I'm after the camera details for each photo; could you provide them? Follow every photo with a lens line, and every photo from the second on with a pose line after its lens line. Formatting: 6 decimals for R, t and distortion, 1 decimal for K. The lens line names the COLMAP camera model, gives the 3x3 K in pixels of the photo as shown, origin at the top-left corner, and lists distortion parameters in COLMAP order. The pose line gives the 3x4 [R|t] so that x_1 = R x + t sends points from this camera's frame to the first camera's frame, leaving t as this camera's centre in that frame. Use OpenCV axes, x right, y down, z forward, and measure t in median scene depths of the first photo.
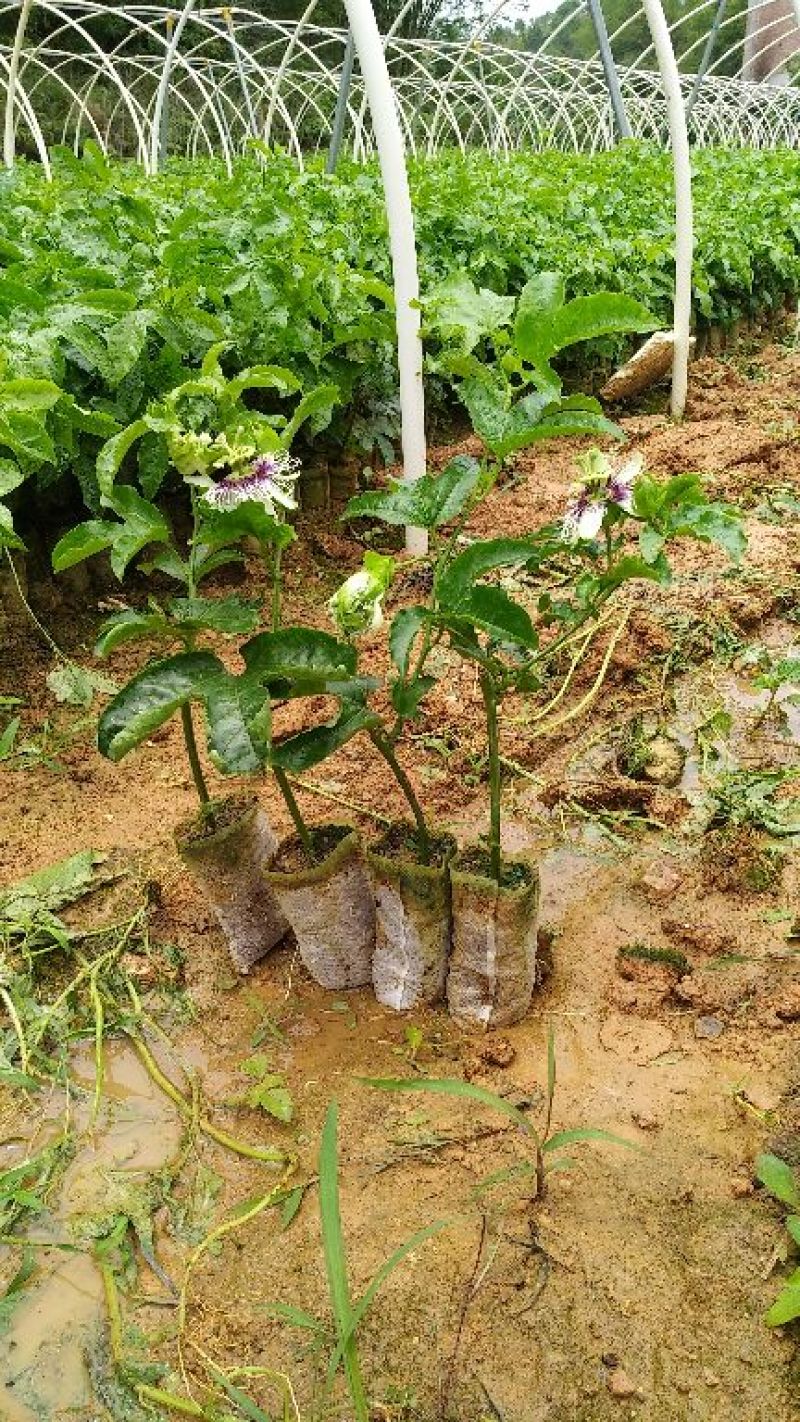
lens RADIAL K [[1154.5, 0, 398.3], [0, 1154.5, 714.8], [0, 0, 1]] dist [-0.002412, 0.004176]
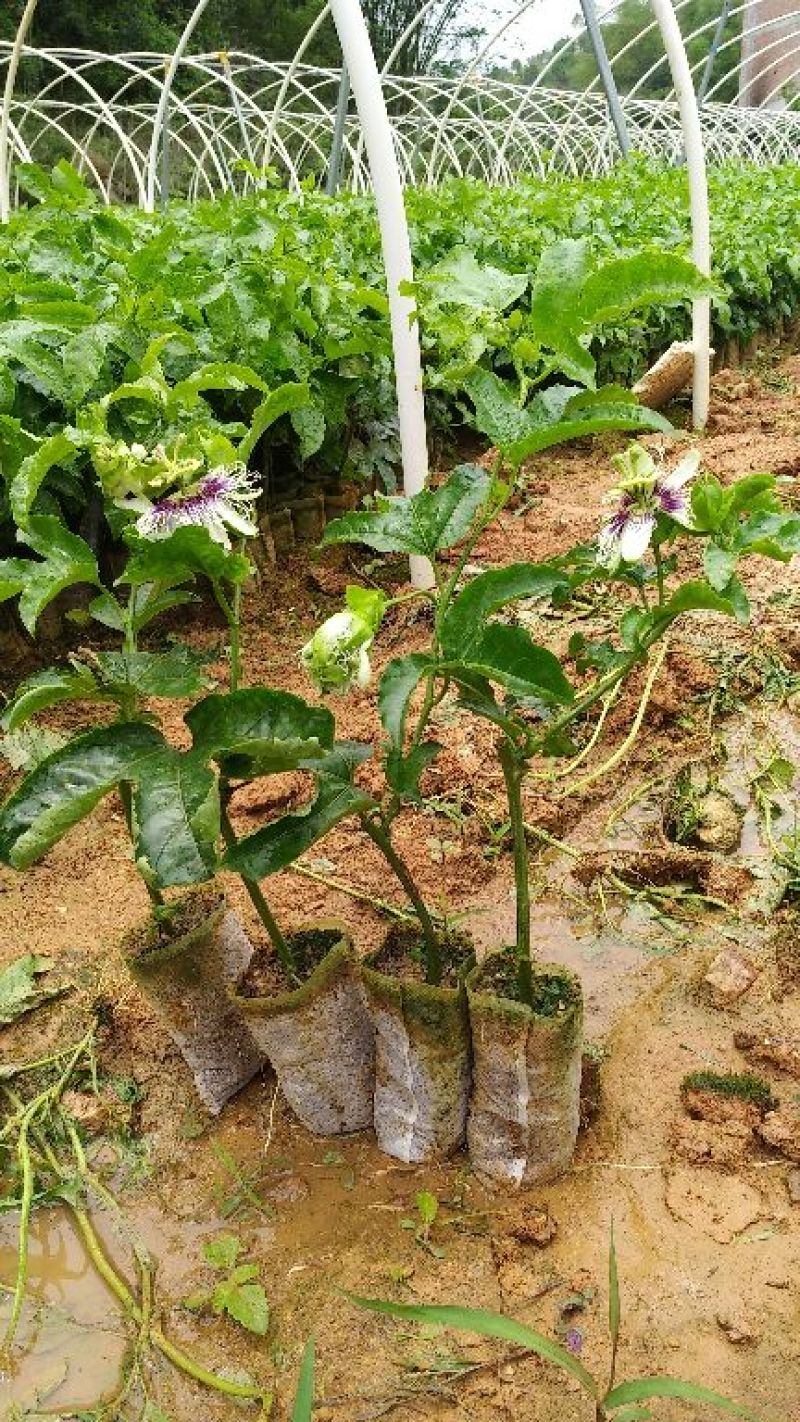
lens RADIAL K [[1168.0, 0, 399.0], [0, 1168.0, 708.0], [0, 0, 1]] dist [-0.025263, 0.002965]
pose [[0.999451, -0.029931, -0.014229, 0.012040], [0.029409, 0.998935, -0.035554, -0.021700], [0.015278, 0.035116, 0.999266, 0.154019]]
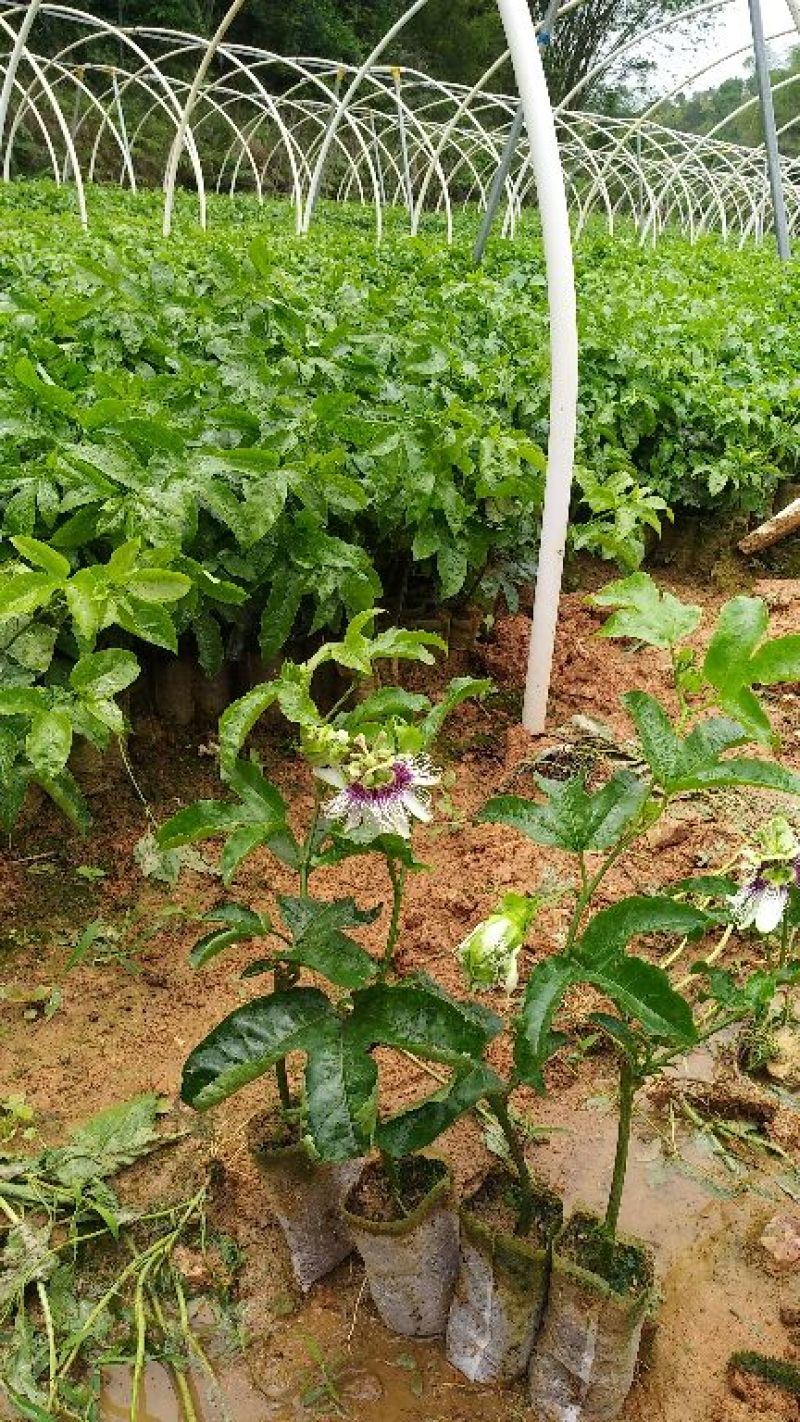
lens RADIAL K [[1154.5, 0, 398.3], [0, 1154.5, 714.8], [0, 0, 1]] dist [-0.002412, 0.004176]
pose [[0.989495, 0.127158, -0.068783, -0.047634], [-0.129452, 0.991132, -0.029981, -0.172177], [0.064360, 0.038571, 0.997181, 0.076176]]
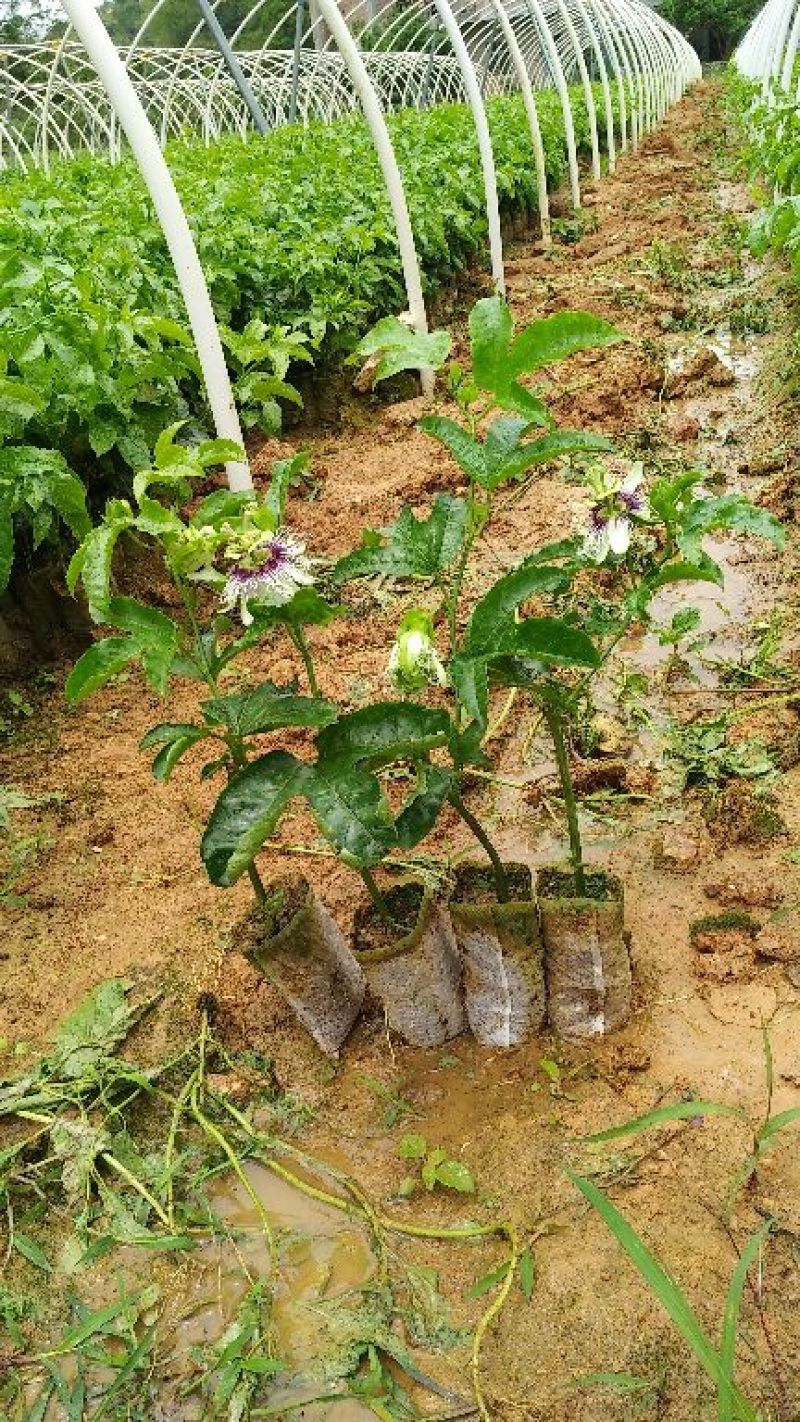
lens RADIAL K [[1154.5, 0, 398.3], [0, 1154.5, 714.8], [0, 0, 1]] dist [-0.002412, 0.004176]
pose [[0.944245, -0.239109, 0.226337, -0.197925], [0.236455, 0.970852, 0.039181, -0.068708], [-0.229108, 0.016522, 0.973261, 0.032025]]
